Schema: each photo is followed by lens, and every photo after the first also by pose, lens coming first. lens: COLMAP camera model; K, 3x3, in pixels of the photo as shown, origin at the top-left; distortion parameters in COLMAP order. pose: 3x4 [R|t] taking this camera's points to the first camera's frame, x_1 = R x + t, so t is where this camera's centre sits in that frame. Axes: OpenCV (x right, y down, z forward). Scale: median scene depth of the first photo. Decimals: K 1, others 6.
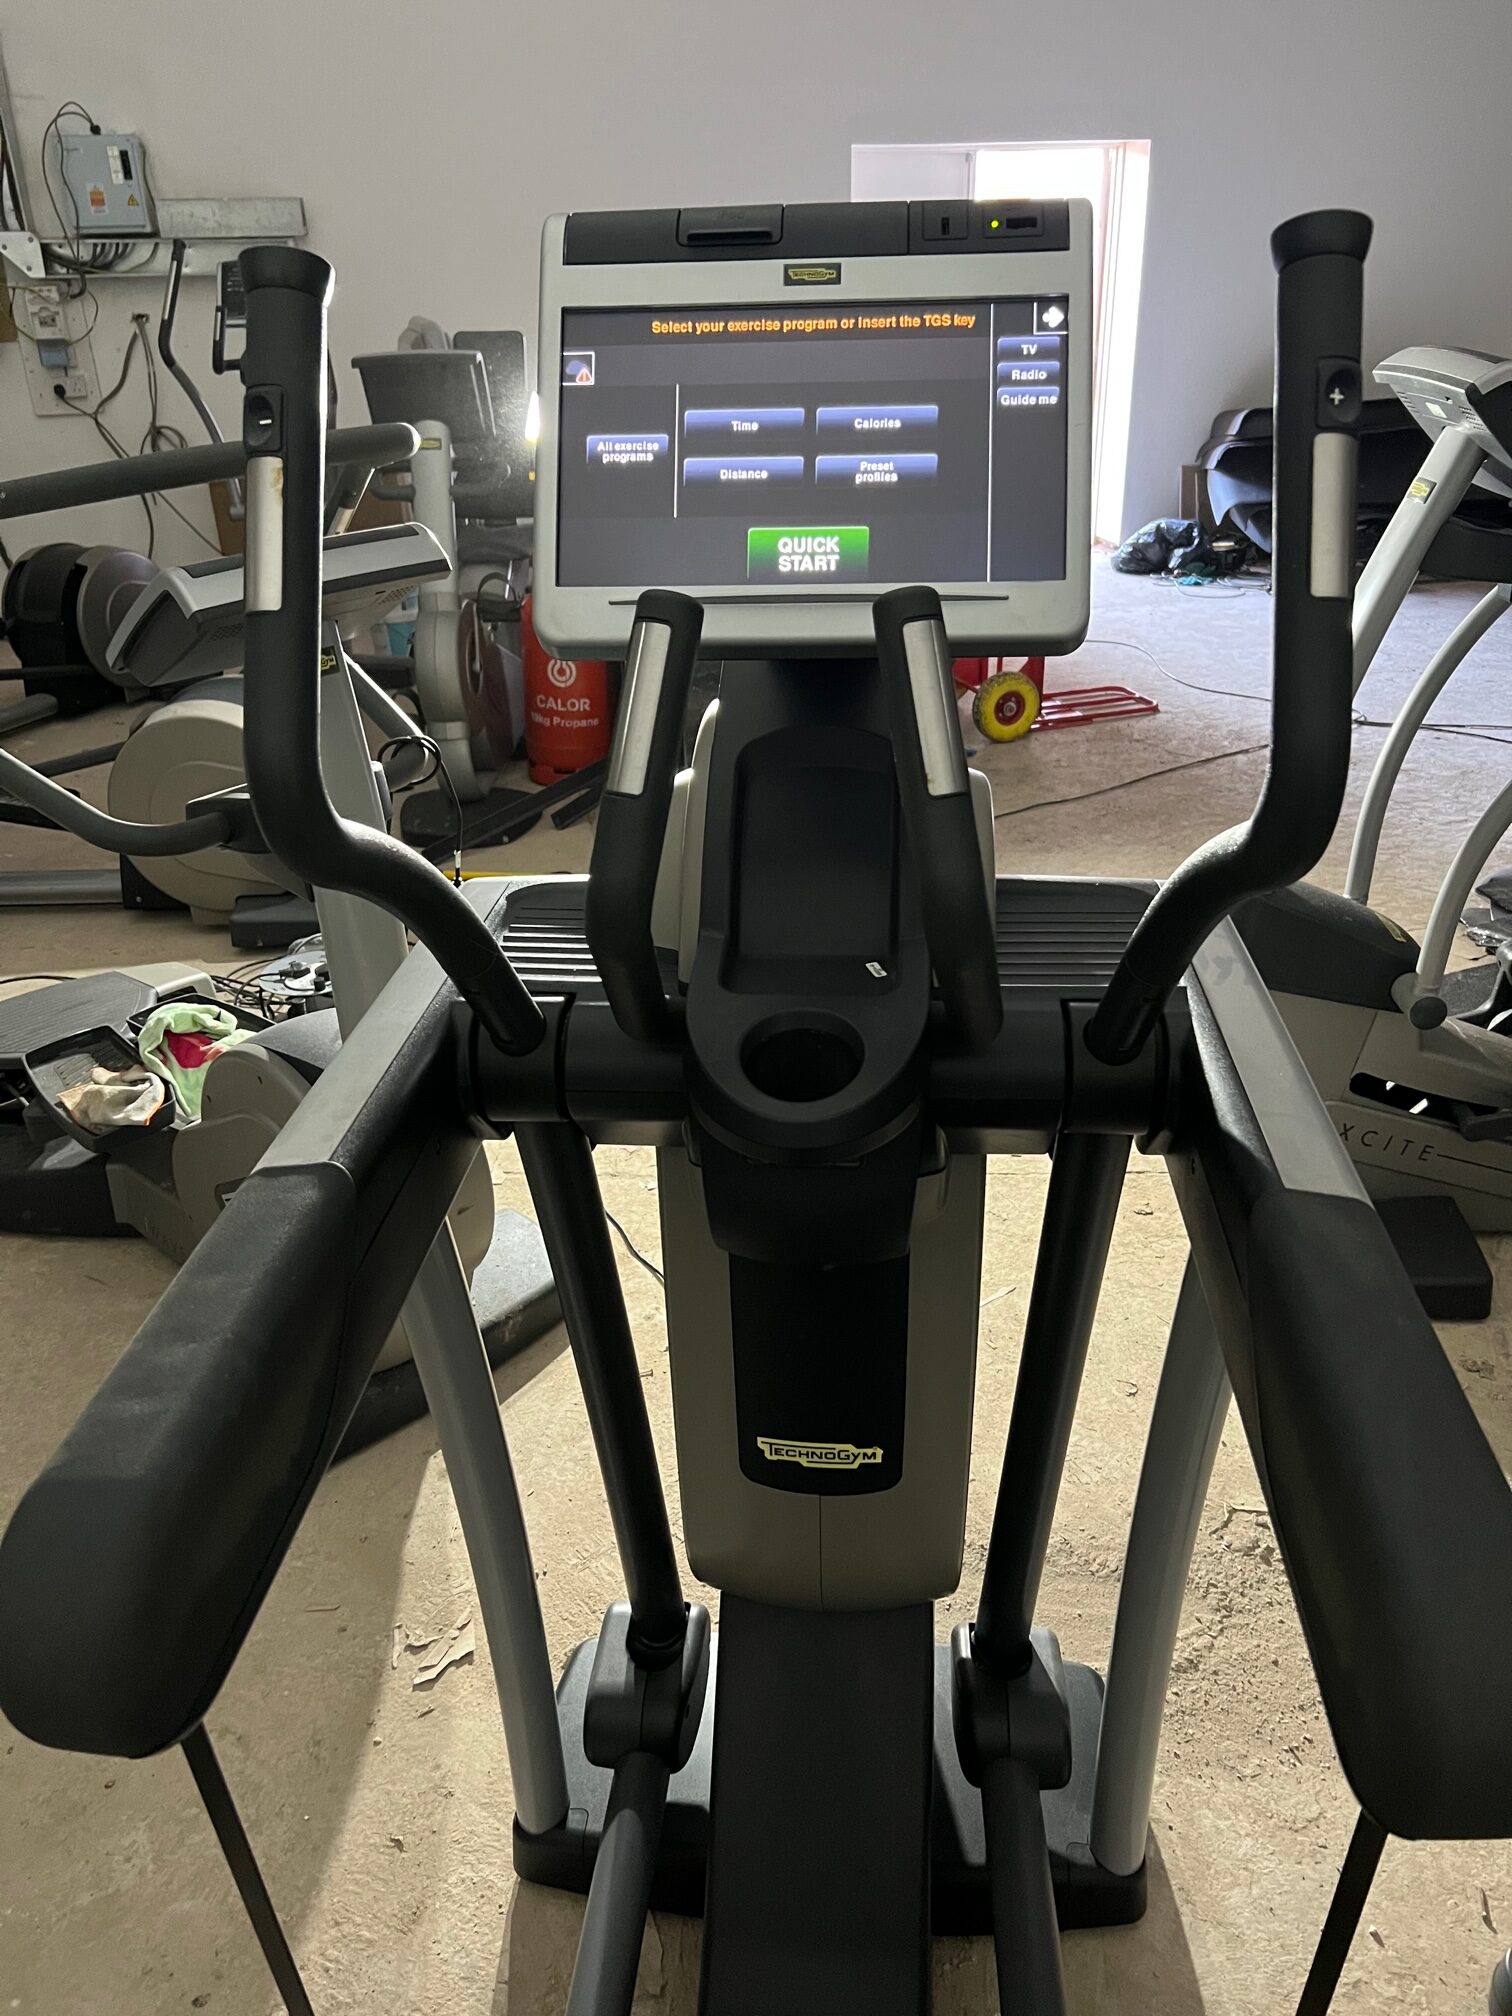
lens RADIAL K [[1521.5, 0, 723.1], [0, 1521.5, 1007.2], [0, 0, 1]] dist [0.043458, -0.047611]
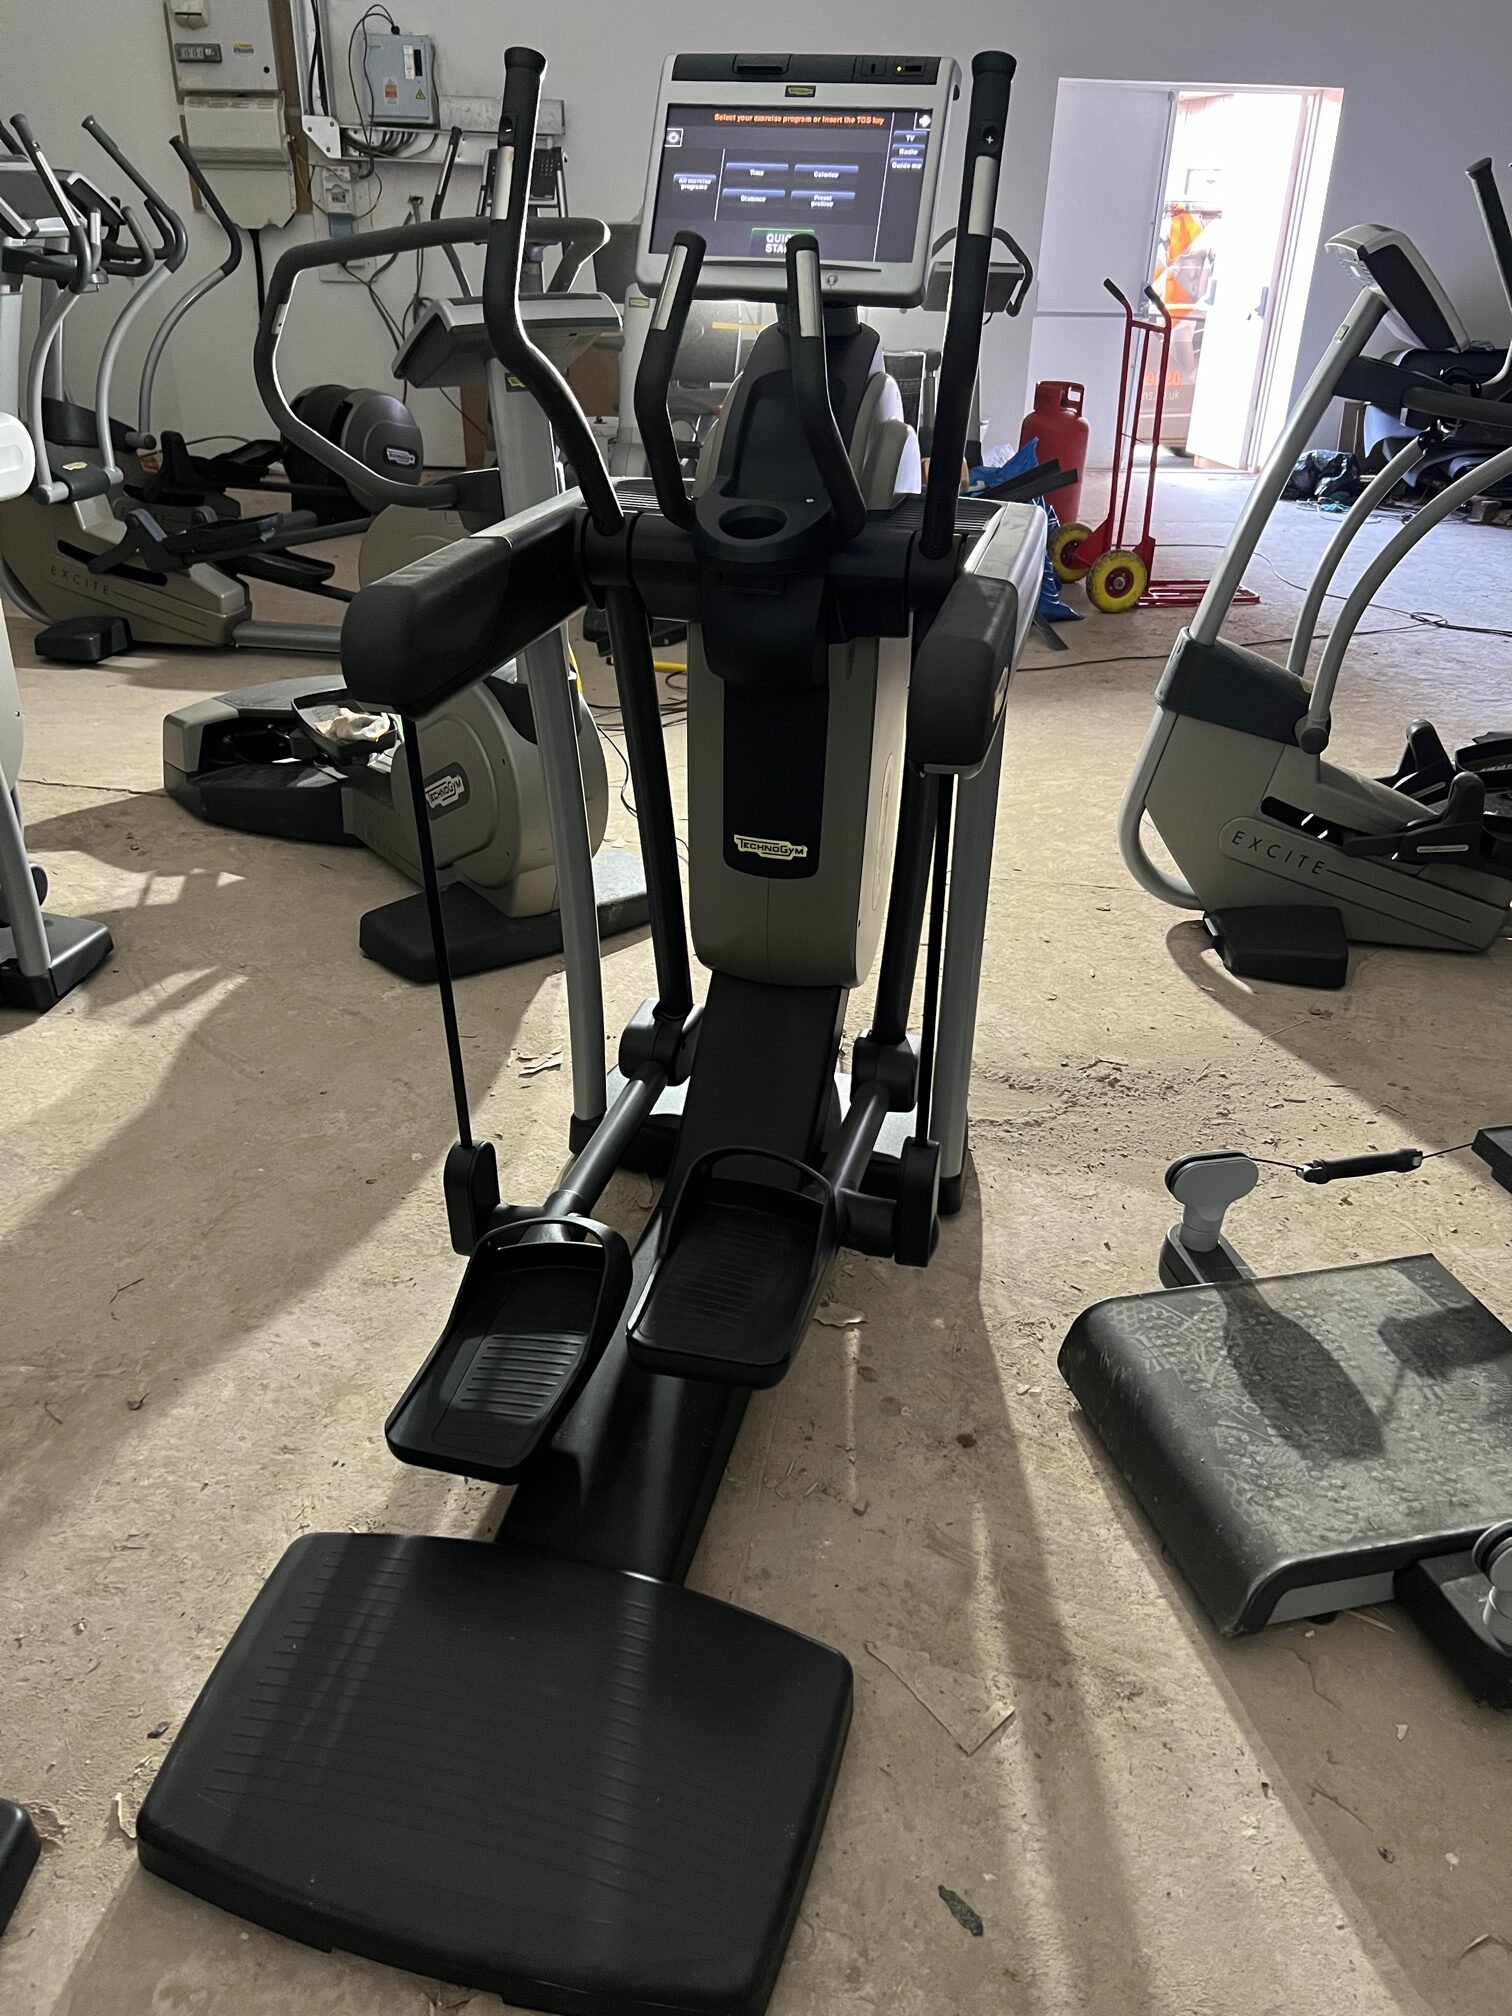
lens RADIAL K [[1527.8, 0, 741.9], [0, 1527.8, 1017.9], [0, 0, 1]] dist [0.039645, -0.038232]
pose [[0.988590, 0.112856, -0.099770, 0.115736], [-0.109601, 0.993267, 0.037539, 0.221818], [0.103335, -0.026176, 0.994302, -0.345763]]
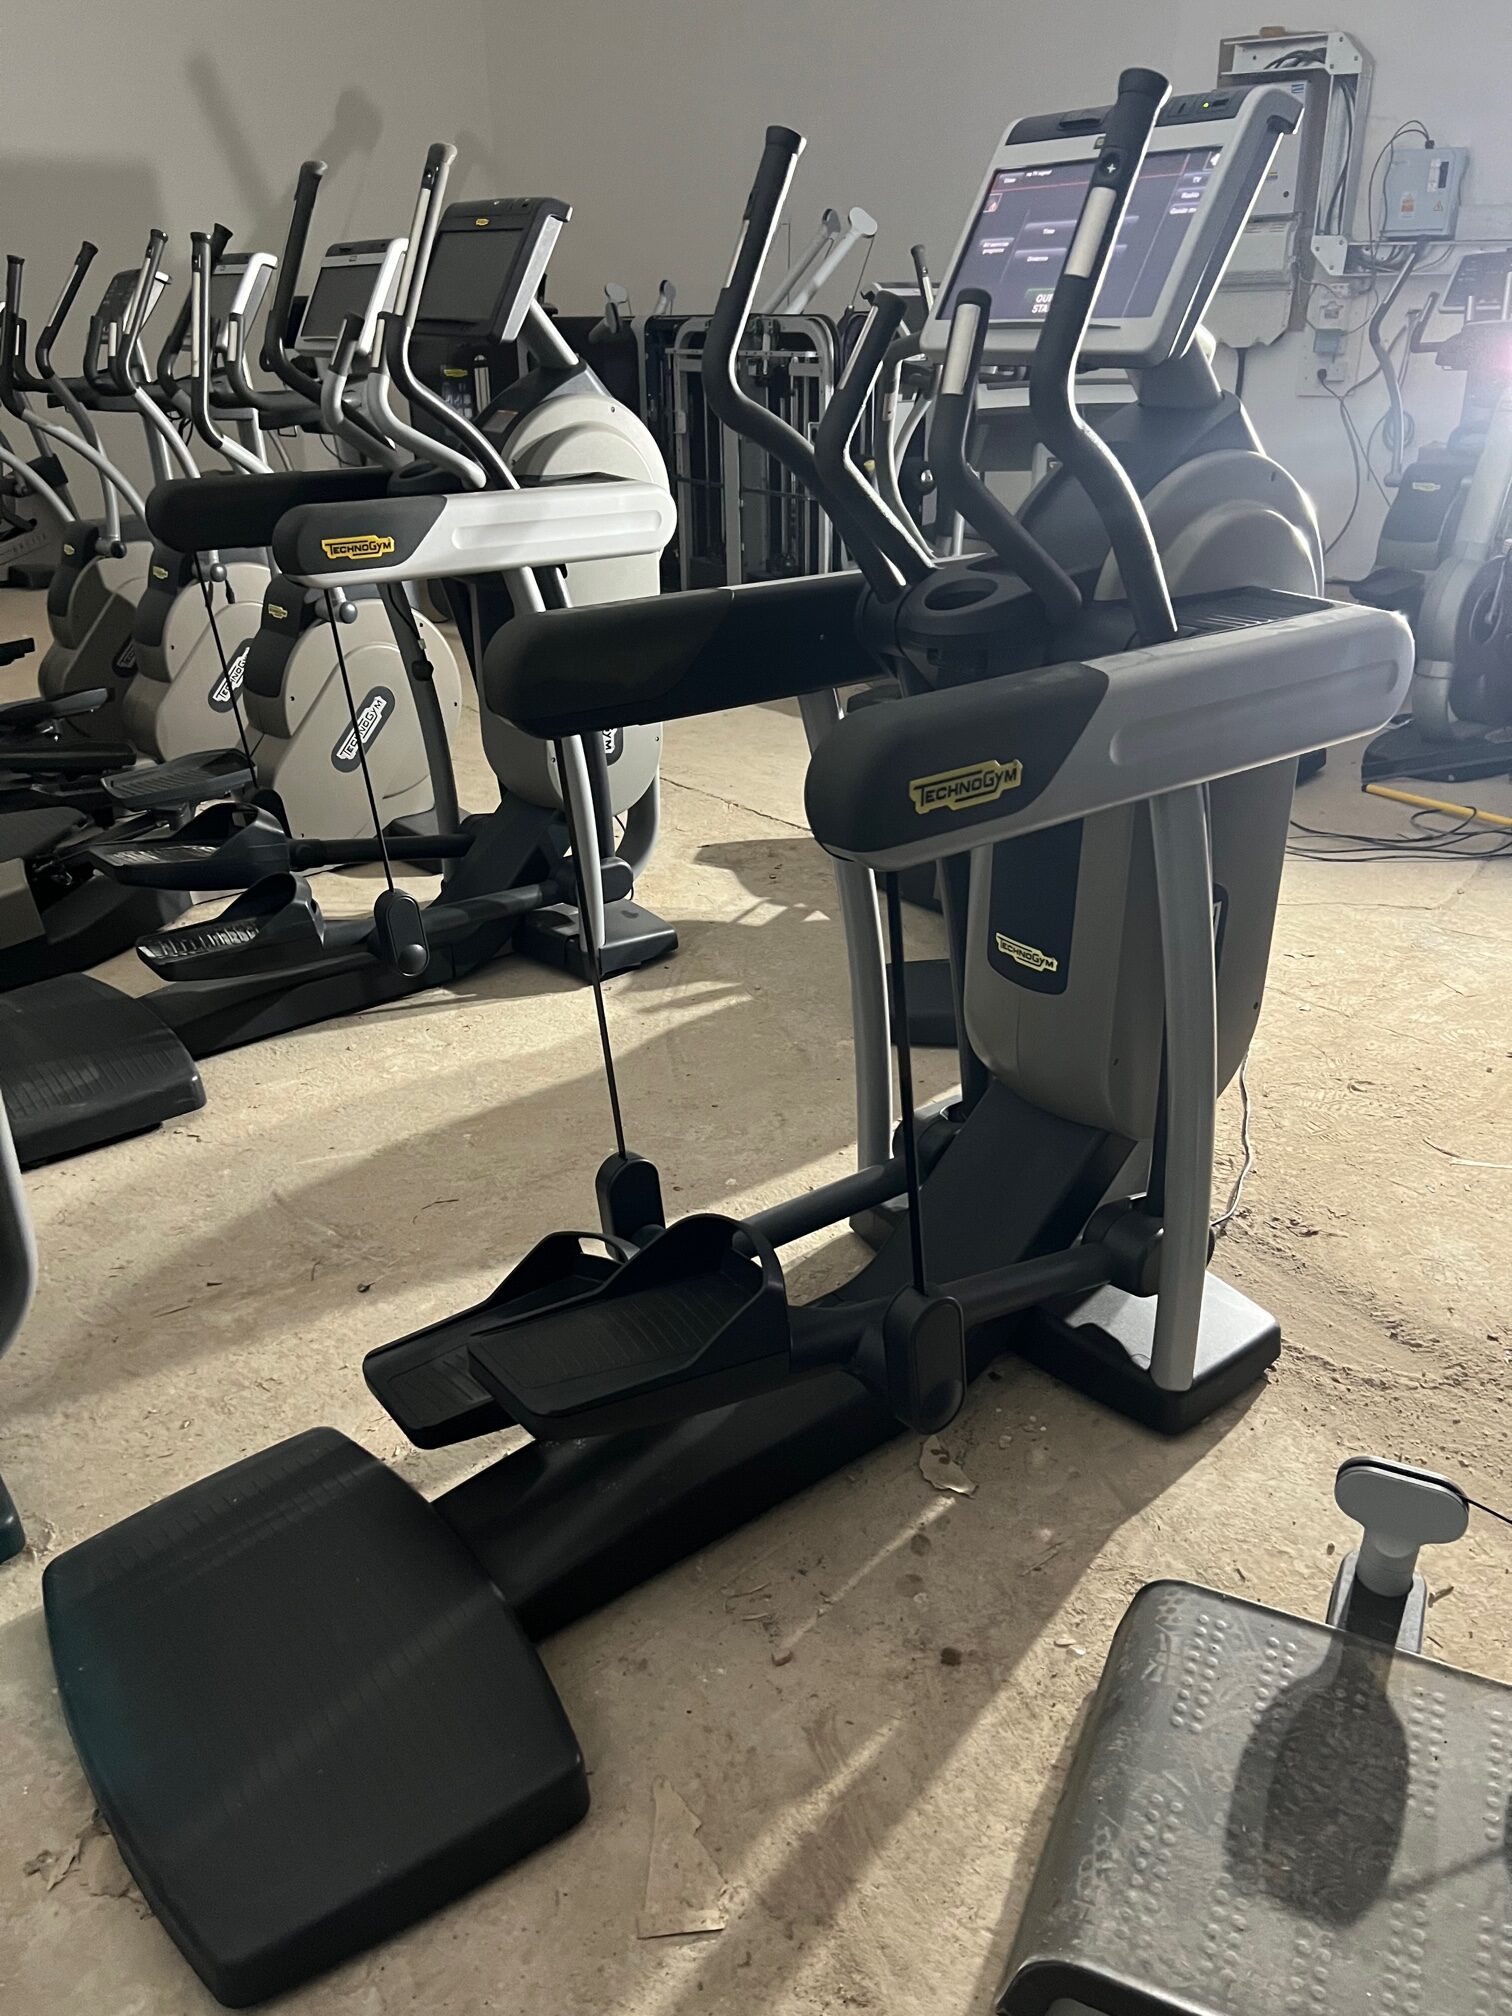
lens RADIAL K [[1524.1, 0, 756.0], [0, 1524.1, 1008.0], [0, 0, 1]] dist [0.071216, -0.076738]
pose [[0.678127, 0.320555, -0.661353, 0.477603], [-0.337099, 0.935291, 0.107682, 0.143913], [0.653075, 0.149920, 0.742305, -0.153103]]
